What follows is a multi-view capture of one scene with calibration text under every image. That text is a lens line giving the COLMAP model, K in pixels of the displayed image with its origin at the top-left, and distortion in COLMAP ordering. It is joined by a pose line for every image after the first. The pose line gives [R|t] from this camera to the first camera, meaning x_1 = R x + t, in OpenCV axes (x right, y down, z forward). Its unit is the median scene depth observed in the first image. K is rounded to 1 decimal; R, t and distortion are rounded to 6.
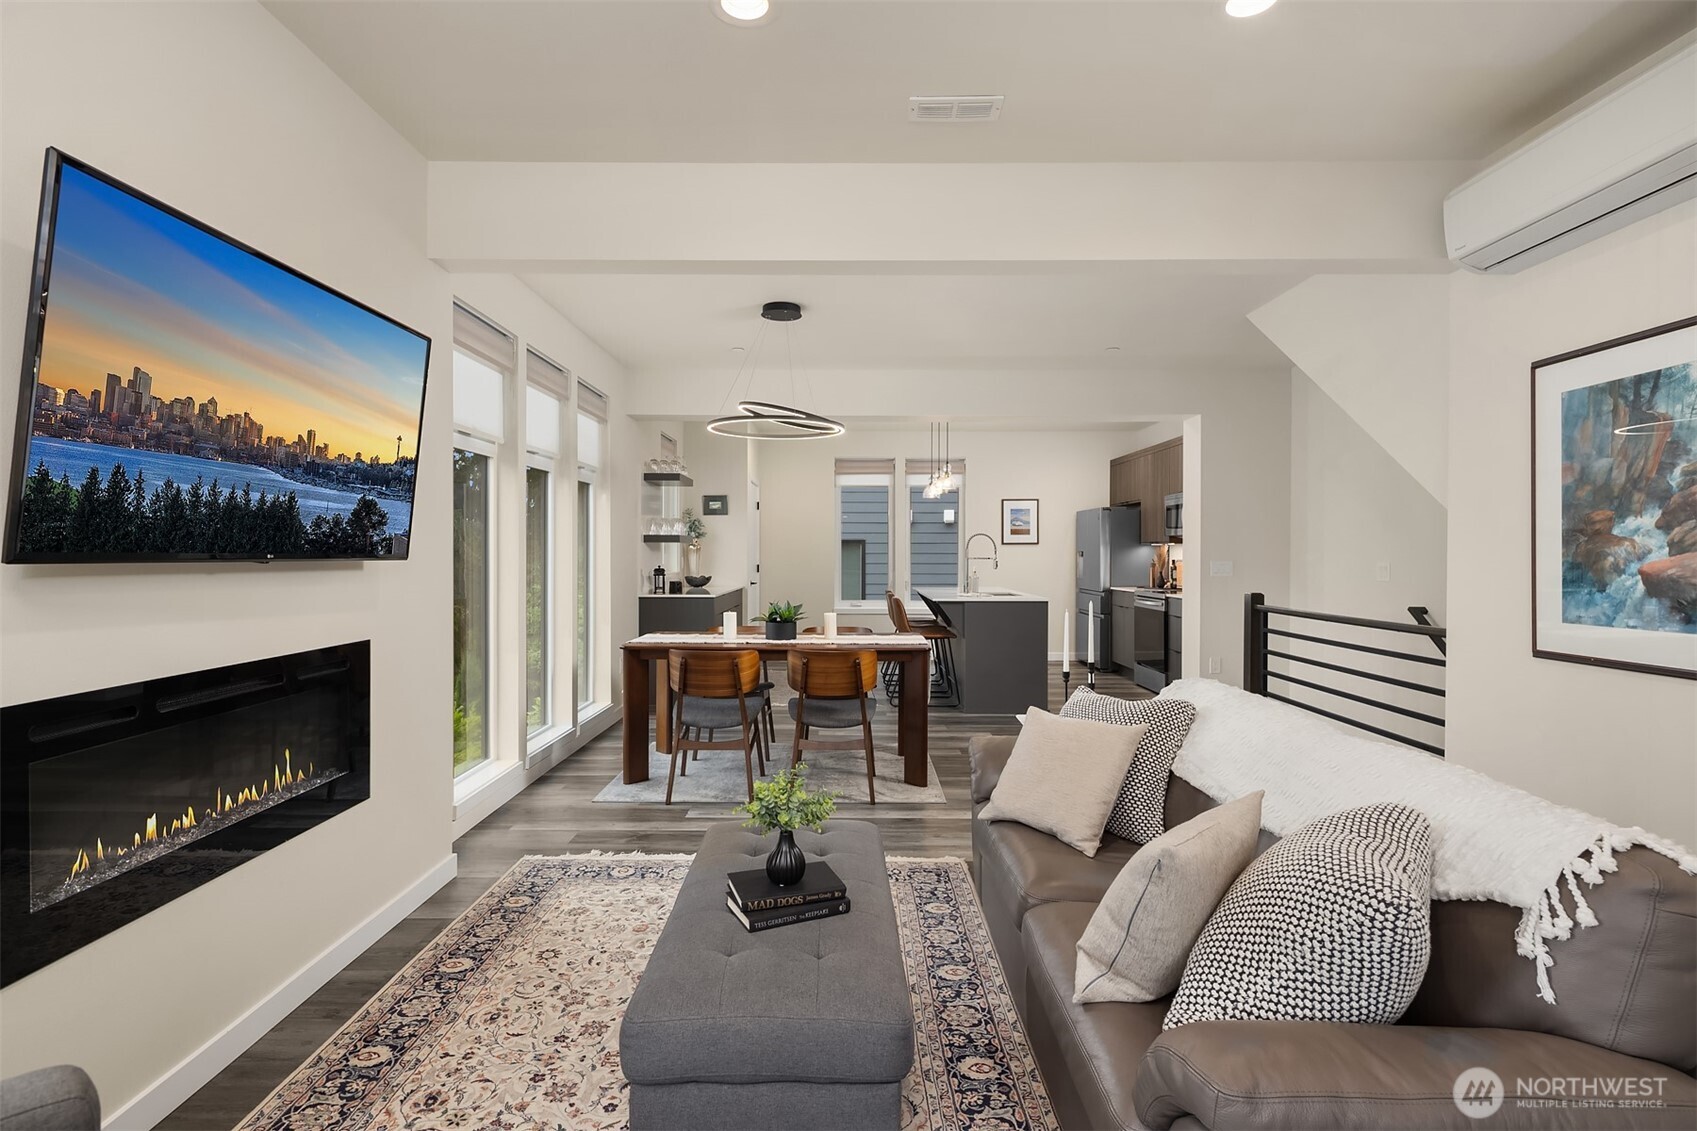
lens RADIAL K [[815.4, 0, 848.5], [0, 815.4, 565.5], [0, 0, 1]] dist [-0.001187, -0.000762]
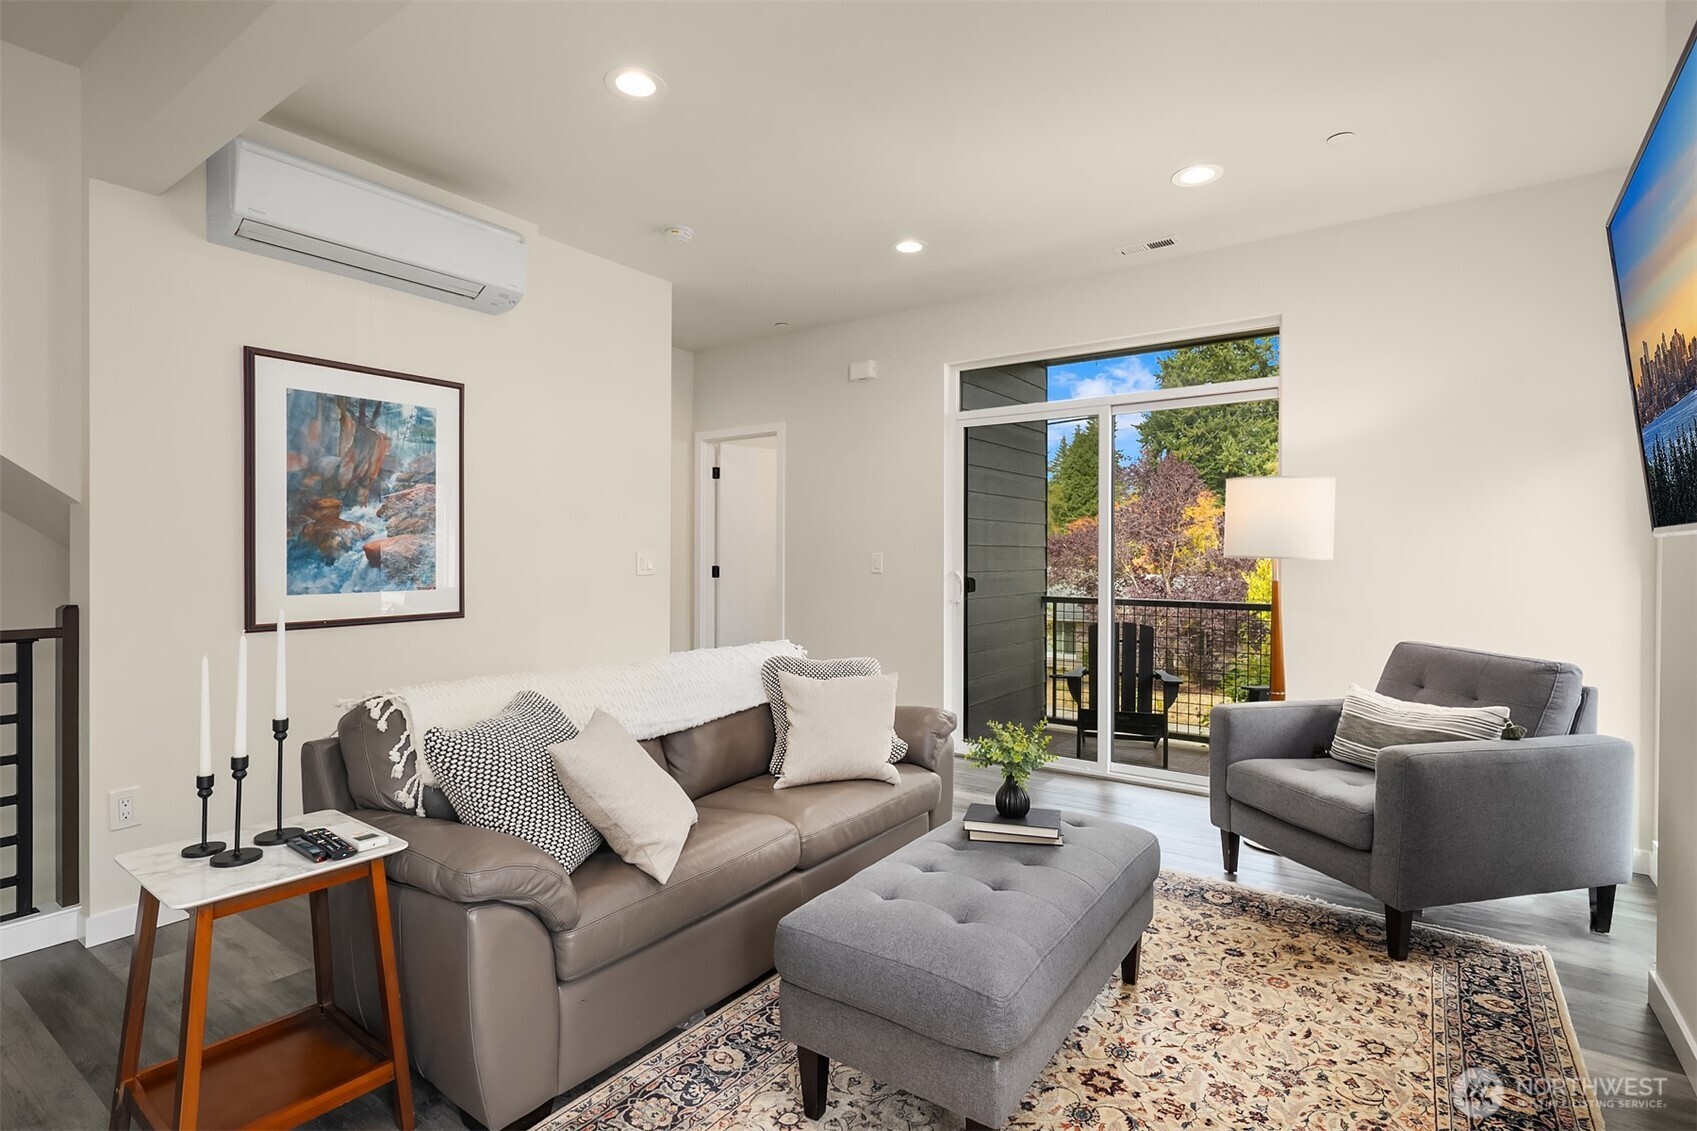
lens RADIAL K [[821.7, 0, 843.0], [0, 821.7, 558.3], [0, 0, 1]] dist [0.002031, -0.000001]
pose [[-0.811844, -0.007422, 0.583828, -0.430876], [0.003053, 0.999852, 0.016956, 0.003323], [-0.583867, 0.015548, -0.811700, 1.603609]]
